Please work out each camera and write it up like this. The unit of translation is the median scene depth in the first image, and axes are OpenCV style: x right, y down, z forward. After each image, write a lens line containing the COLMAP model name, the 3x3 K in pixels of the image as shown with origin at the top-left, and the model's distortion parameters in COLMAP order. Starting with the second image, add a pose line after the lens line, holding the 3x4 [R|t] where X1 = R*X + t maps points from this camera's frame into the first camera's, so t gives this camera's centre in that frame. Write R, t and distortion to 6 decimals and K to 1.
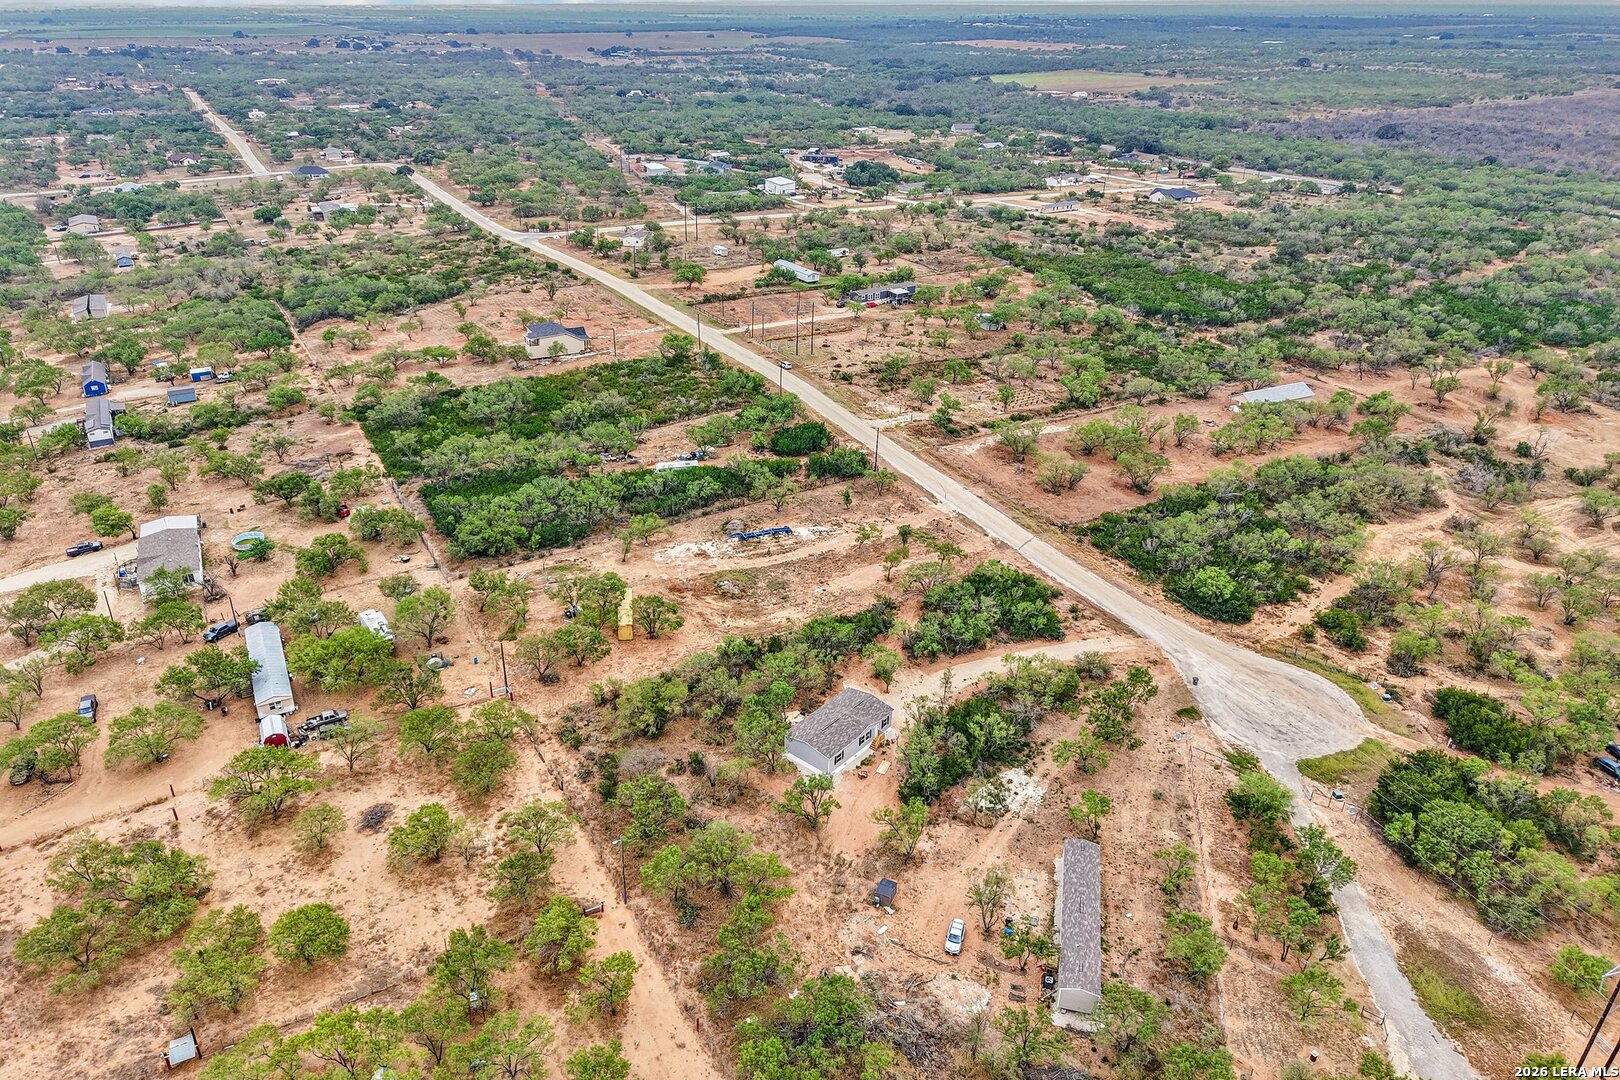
lens RADIAL K [[1104.7, 0, 796.2], [0, 1104.7, 487.3], [0, 0, 1]] dist [0.032576, -0.032907]
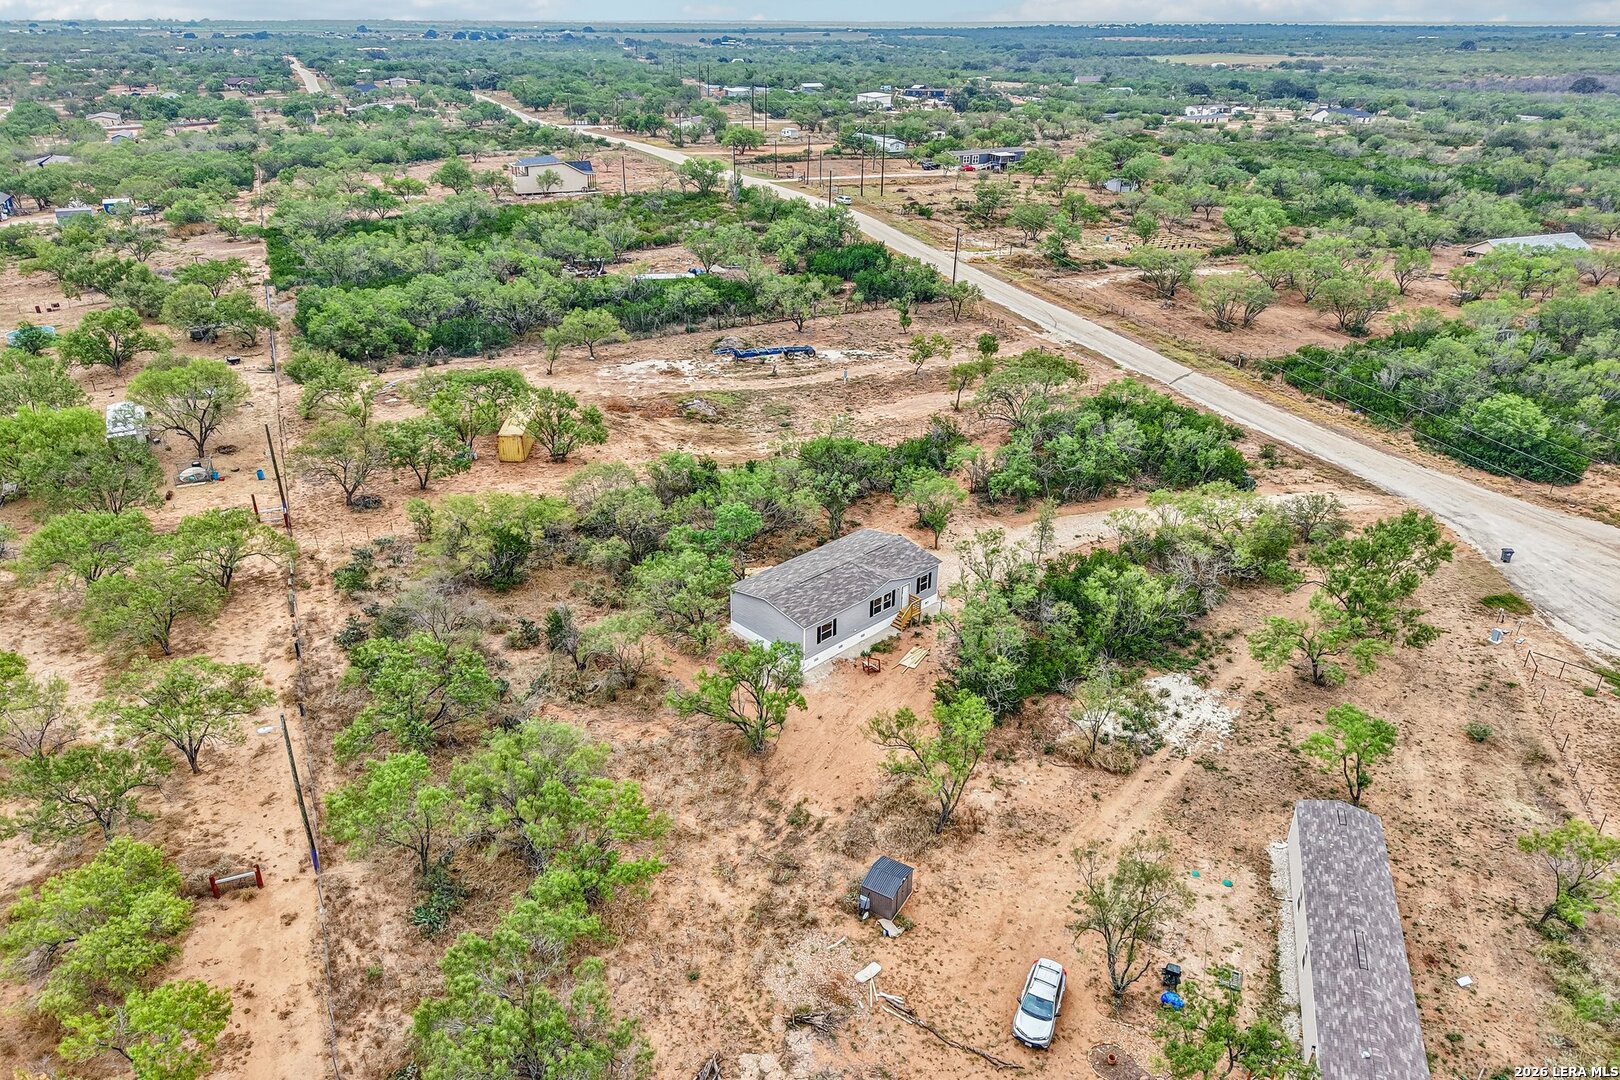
lens RADIAL K [[1060.0, 0, 802.7], [0, 1060.0, 578.0], [0, 0, 1]] dist [0.031586, -0.031321]
pose [[0.995283, 0.043050, -0.086943, 0.061273], [-0.037640, 0.997308, 0.062930, 0.166992], [0.089418, -0.059361, 0.994224, 0.449349]]
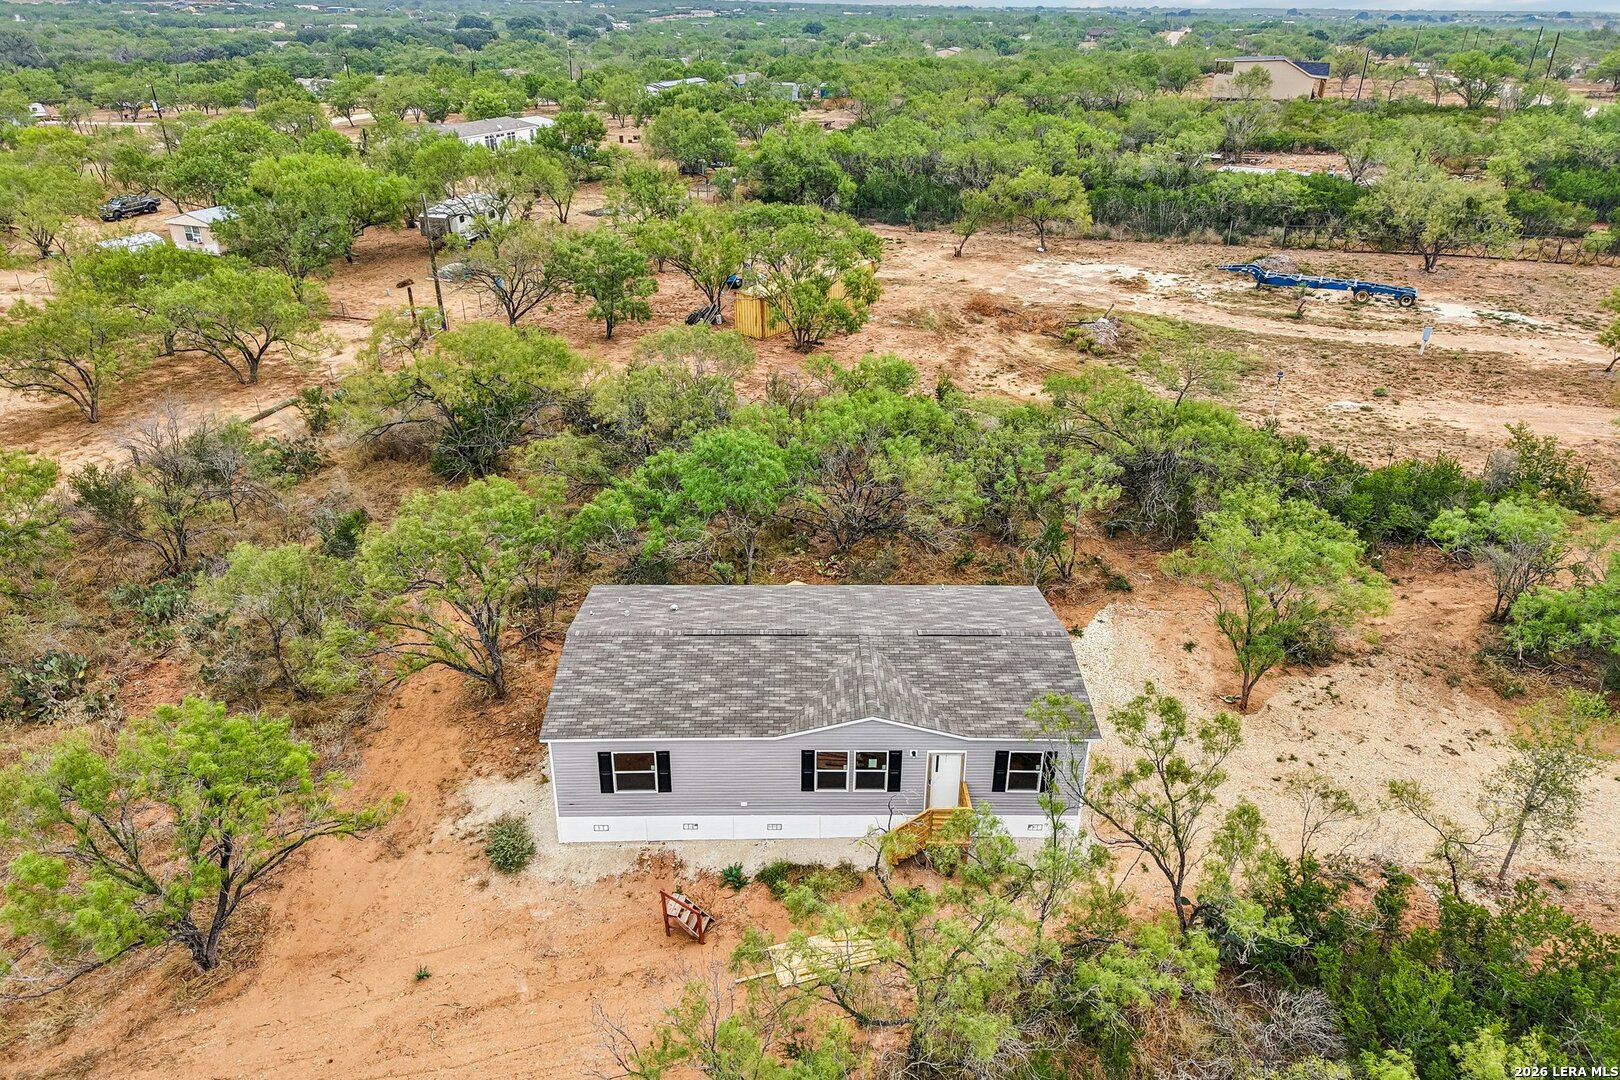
lens RADIAL K [[1104.7, 0, 796.2], [0, 1104.7, 487.3], [0, 0, 1]] dist [0.032576, -0.032907]
pose [[0.654709, 0.302583, -0.692676, 0.159840], [-0.313107, 0.942629, 0.115826, 0.144770], [0.687983, 0.141049, 0.711888, 0.769108]]
